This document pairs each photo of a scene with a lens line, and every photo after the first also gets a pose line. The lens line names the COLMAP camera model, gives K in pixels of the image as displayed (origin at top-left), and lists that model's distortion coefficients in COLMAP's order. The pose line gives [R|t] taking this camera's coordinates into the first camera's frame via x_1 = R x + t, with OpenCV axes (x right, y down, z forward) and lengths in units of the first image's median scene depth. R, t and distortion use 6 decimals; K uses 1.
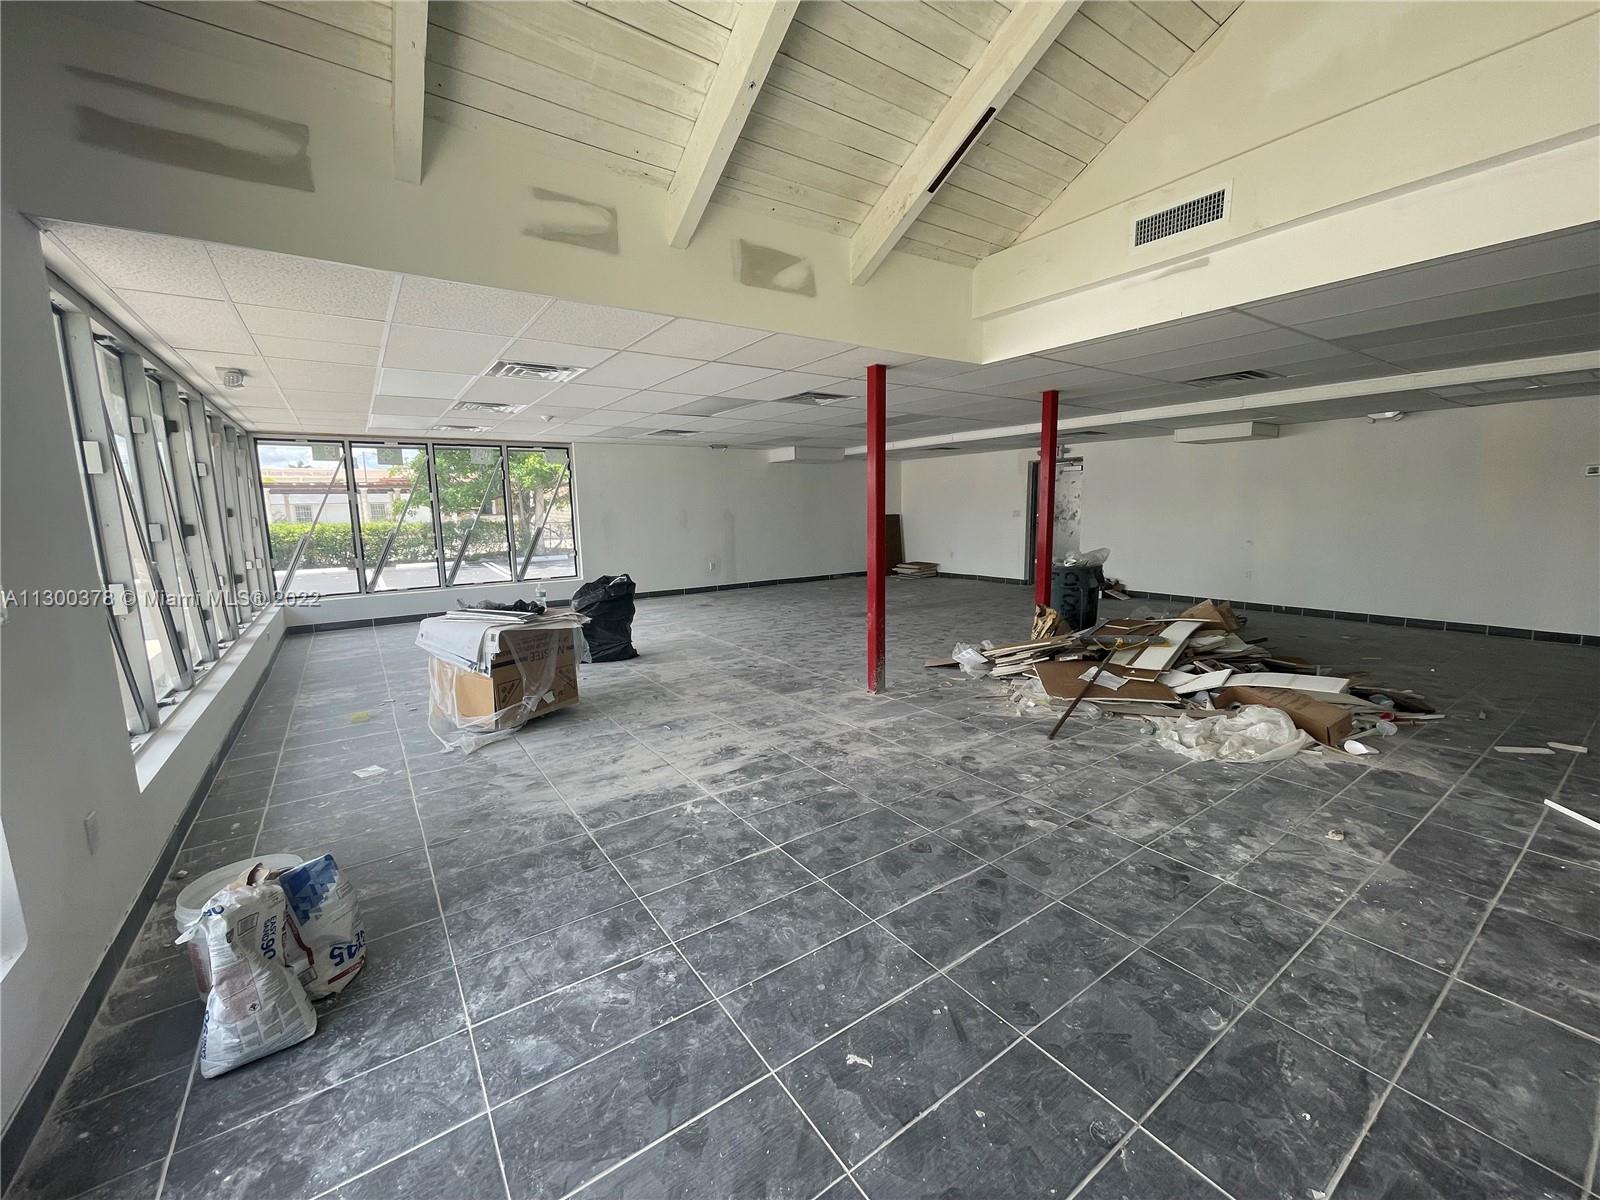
lens RADIAL K [[642.4, 0, 801.4], [0, 642.4, 599.9], [0, 0, 1]] dist [-0.002706, -0.000092]
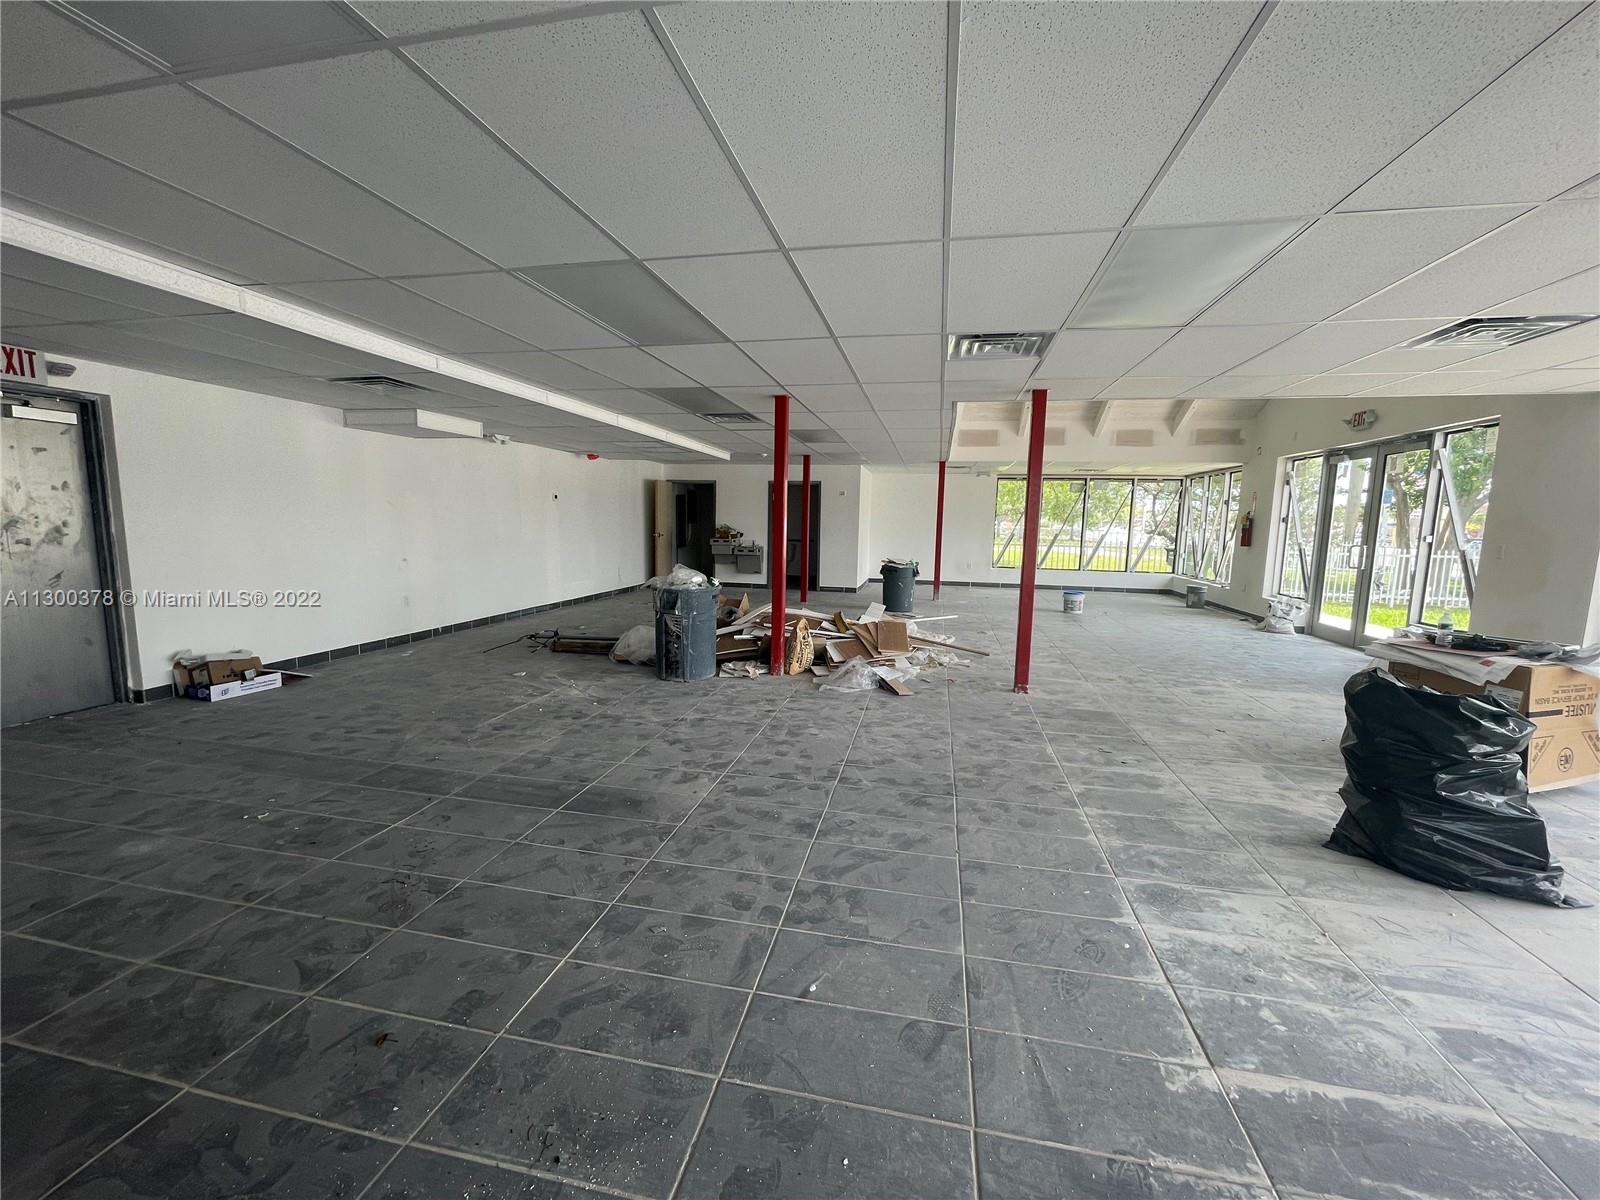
lens RADIAL K [[642.4, 0, 801.4], [0, 642.4, 599.9], [0, 0, 1]] dist [-0.002706, -0.000092]
pose [[-0.683742, -0.089501, 0.724214, -0.354687], [0.098152, 0.972151, 0.212810, -0.241832], [-0.723093, 0.216590, -0.655916, 1.730269]]
